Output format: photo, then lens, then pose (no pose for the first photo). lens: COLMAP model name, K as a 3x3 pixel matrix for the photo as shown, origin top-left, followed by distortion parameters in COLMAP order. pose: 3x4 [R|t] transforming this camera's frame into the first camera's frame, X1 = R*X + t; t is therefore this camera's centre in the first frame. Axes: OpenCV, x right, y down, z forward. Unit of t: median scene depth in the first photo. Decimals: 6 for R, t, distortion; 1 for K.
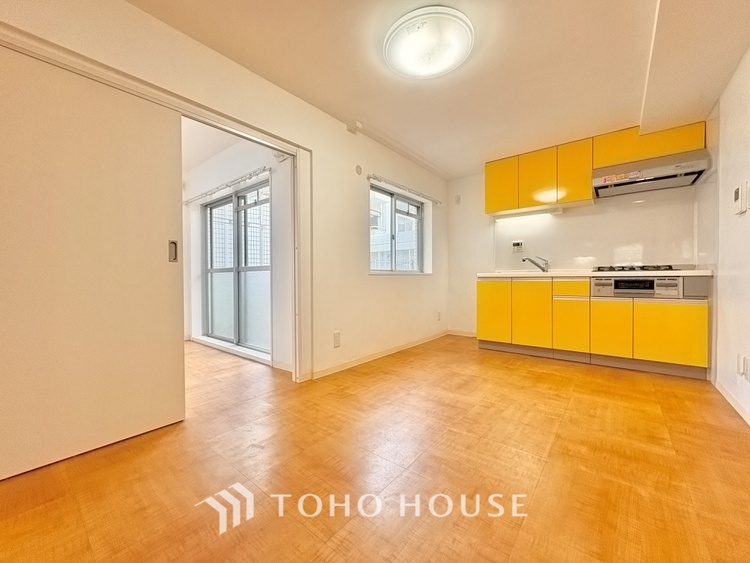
lens RADIAL K [[299.0, 0, 375.3], [0, 299.0, 282.1], [0, 0, 1]] dist [0.000093, 0.000025]
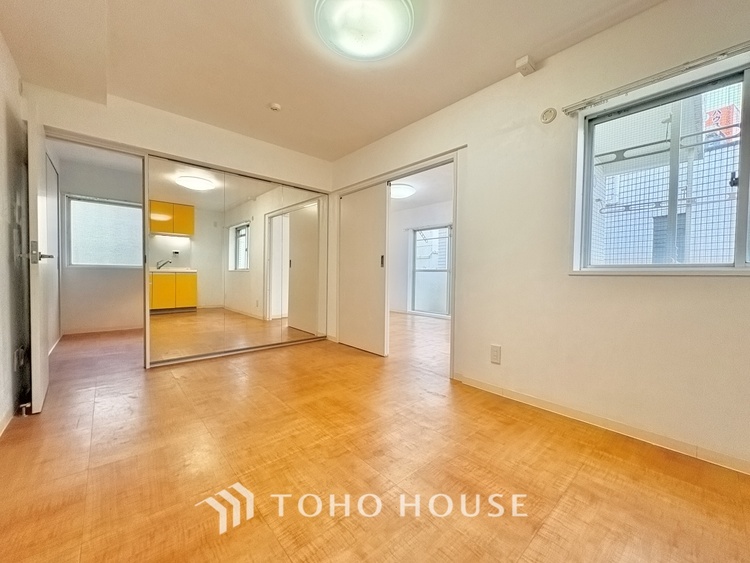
lens RADIAL K [[299.0, 0, 375.3], [0, 299.0, 282.1], [0, 0, 1]] dist [0.000093, 0.000025]
pose [[-0.159539, 0.028946, -0.986767, 0.759724], [-0.025425, 0.999118, 0.033419, -0.024086], [0.986864, 0.030420, -0.158662, 0.842169]]
